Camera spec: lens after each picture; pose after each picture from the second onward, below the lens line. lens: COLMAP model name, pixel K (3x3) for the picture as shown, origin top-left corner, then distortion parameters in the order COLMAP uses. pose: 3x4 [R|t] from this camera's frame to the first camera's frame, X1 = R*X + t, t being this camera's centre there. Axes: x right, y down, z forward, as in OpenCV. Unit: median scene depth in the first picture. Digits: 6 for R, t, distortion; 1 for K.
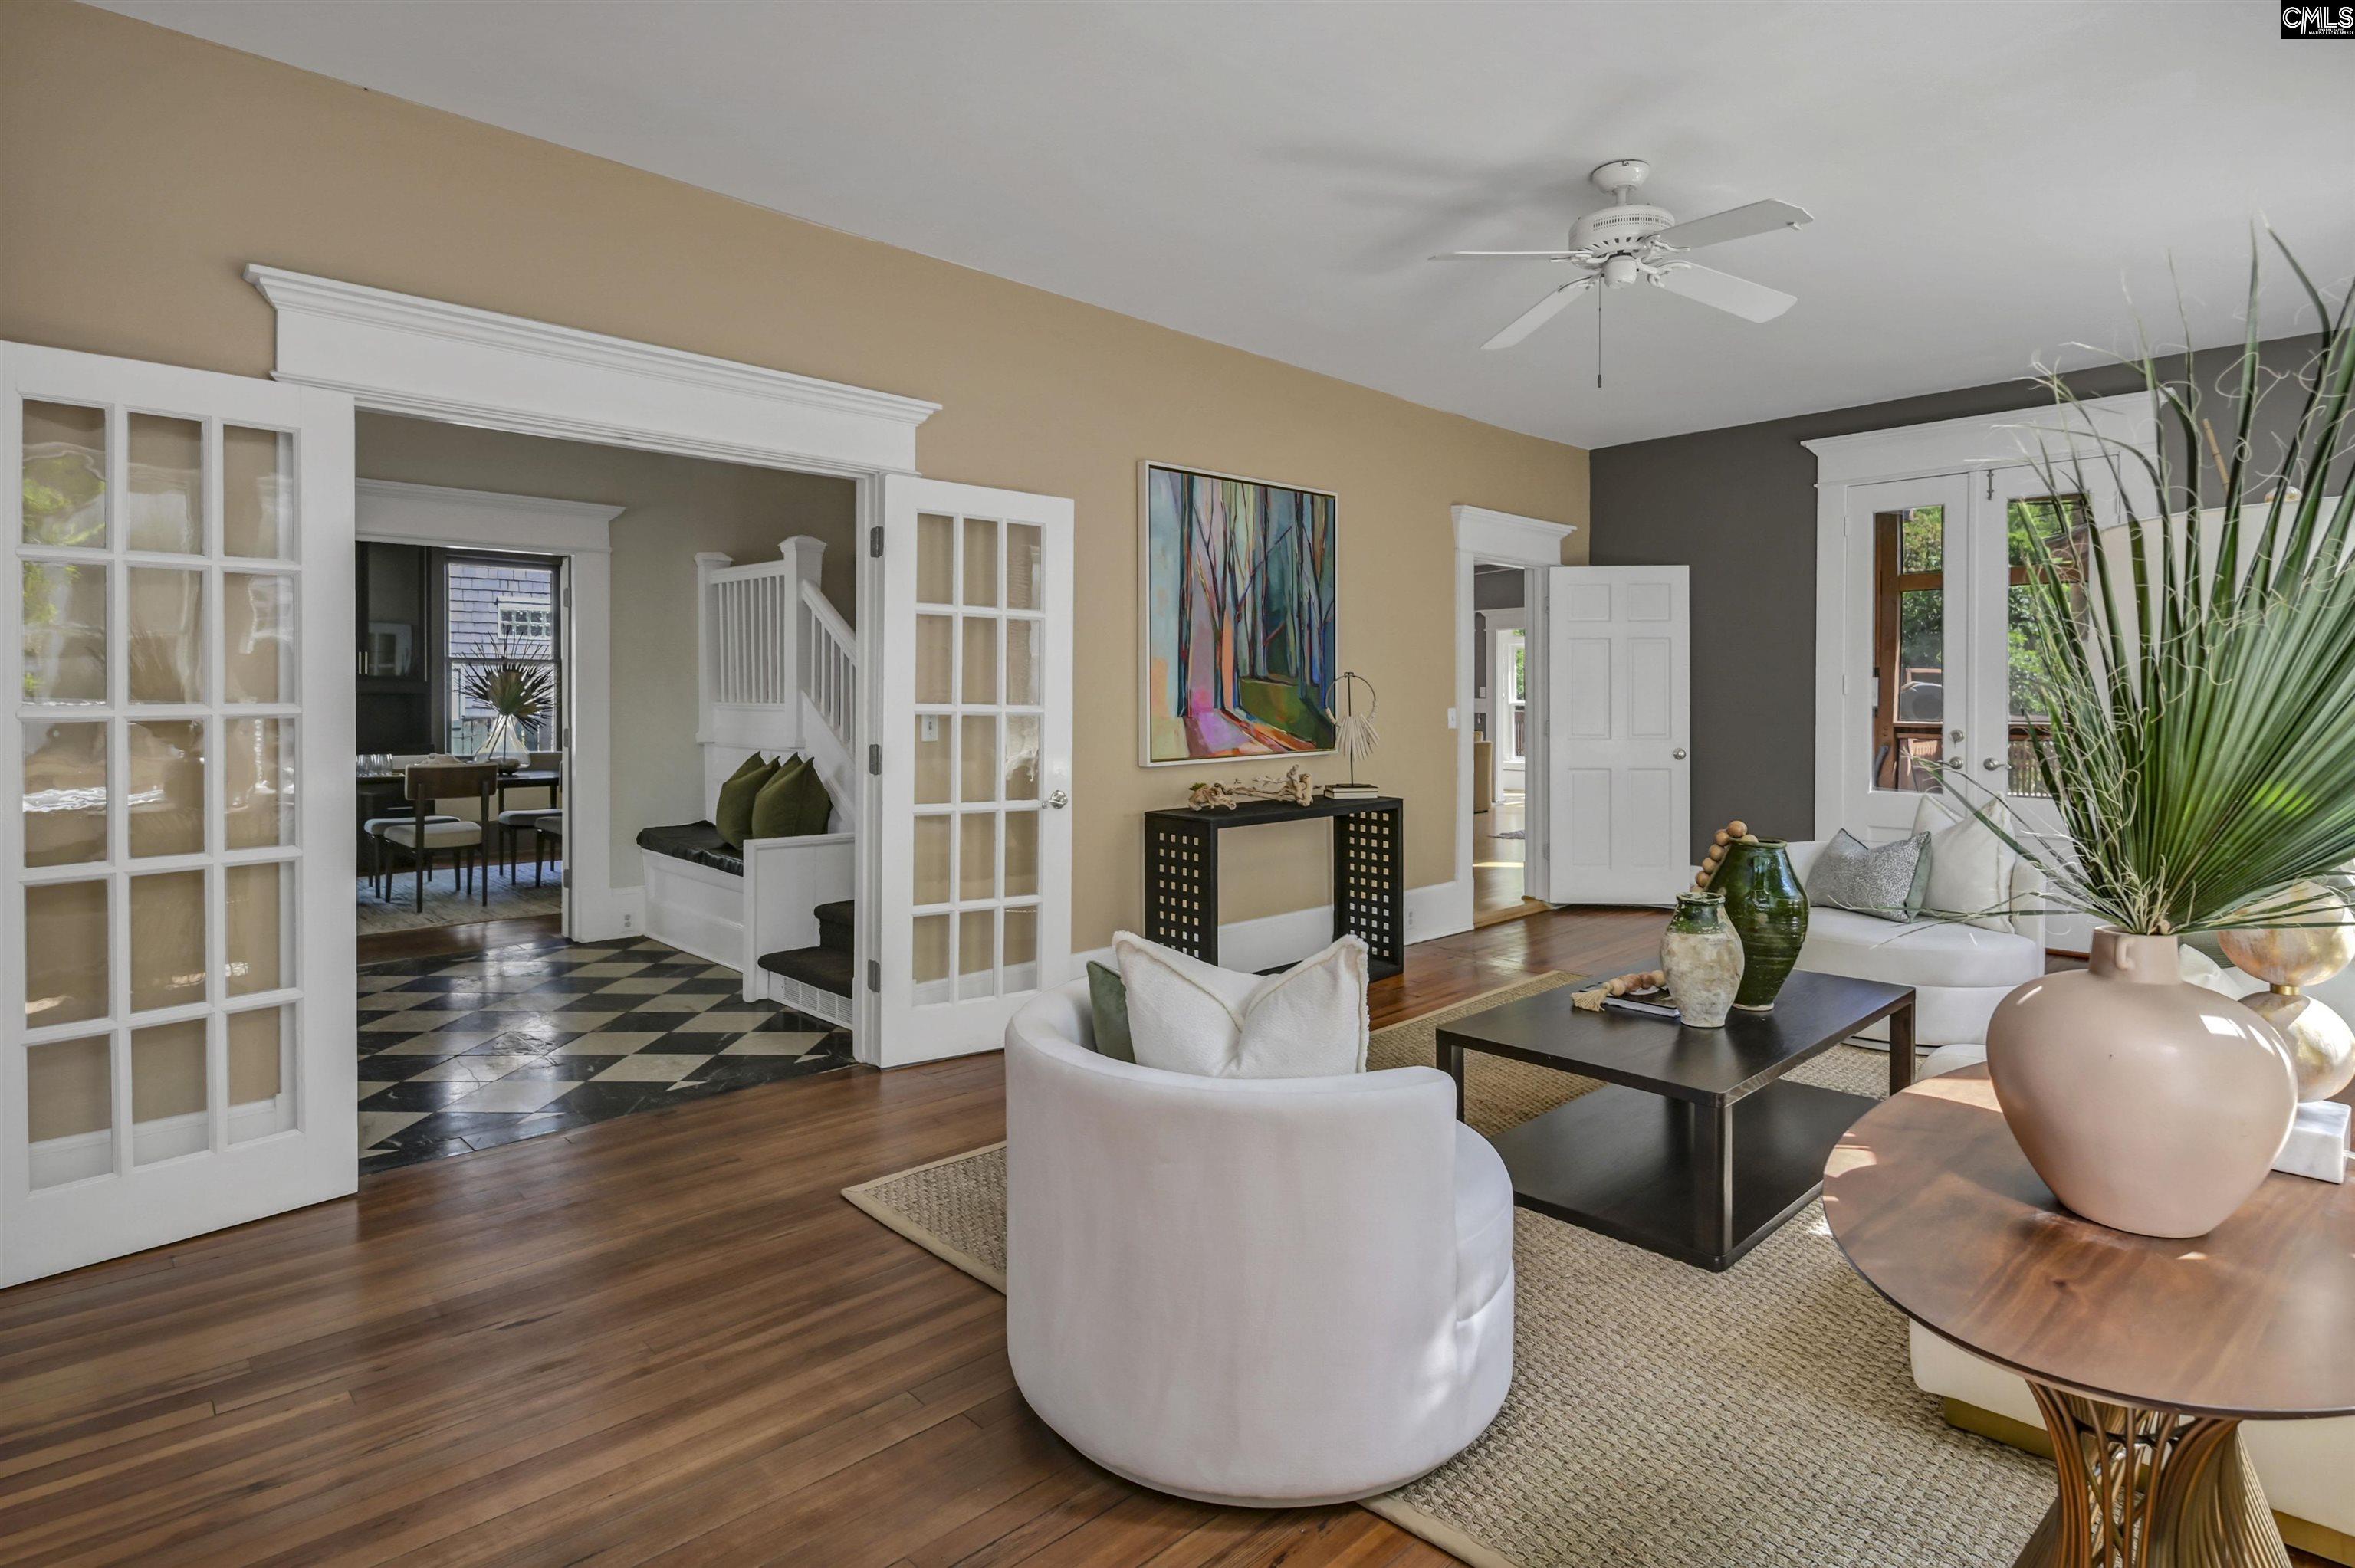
lens RADIAL K [[1209.1, 0, 1207.1], [0, 1209.1, 714.0], [0, 0, 1]] dist [0.043521, -0.000066]
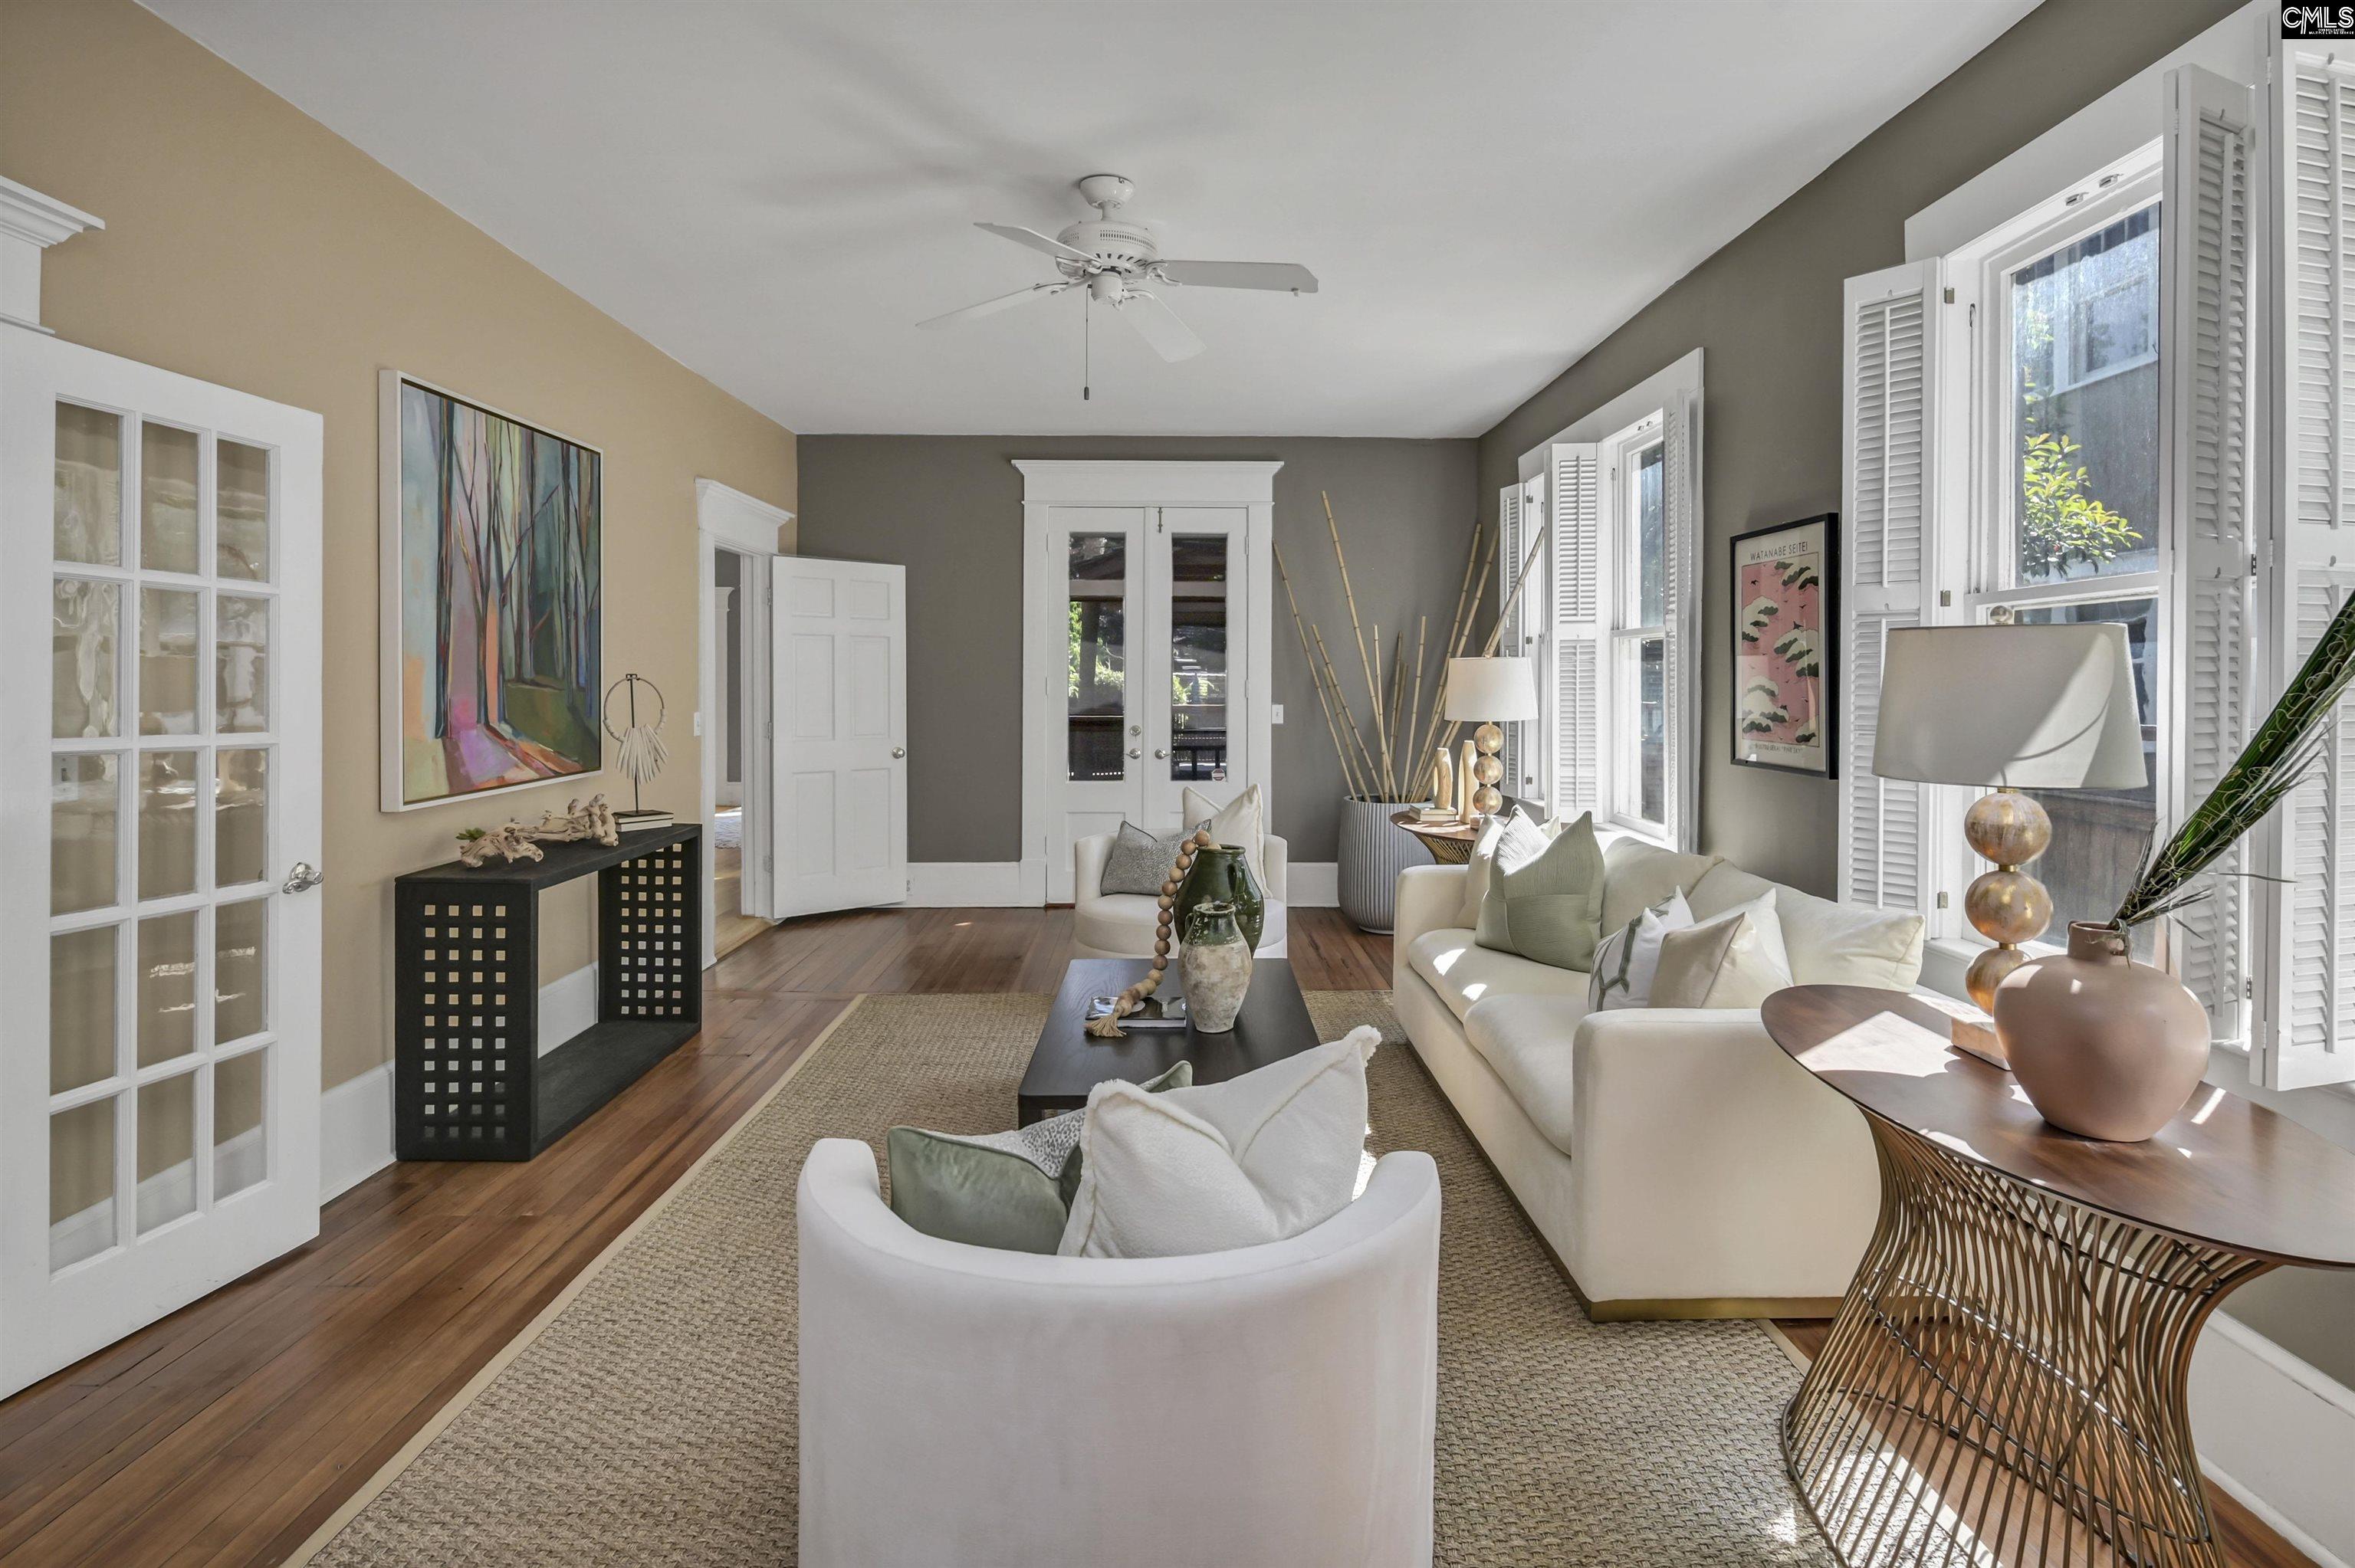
lens RADIAL K [[1217.2, 0, 1164.3], [0, 1217.2, 702.0], [0, 0, 1]] dist [0.025998, -0.000597]
pose [[0.705088, -0.009697, 0.709054, -0.222668], [0.004691, 0.999948, 0.009011, -0.022321], [-0.709105, -0.003028, 0.705097, 0.177586]]
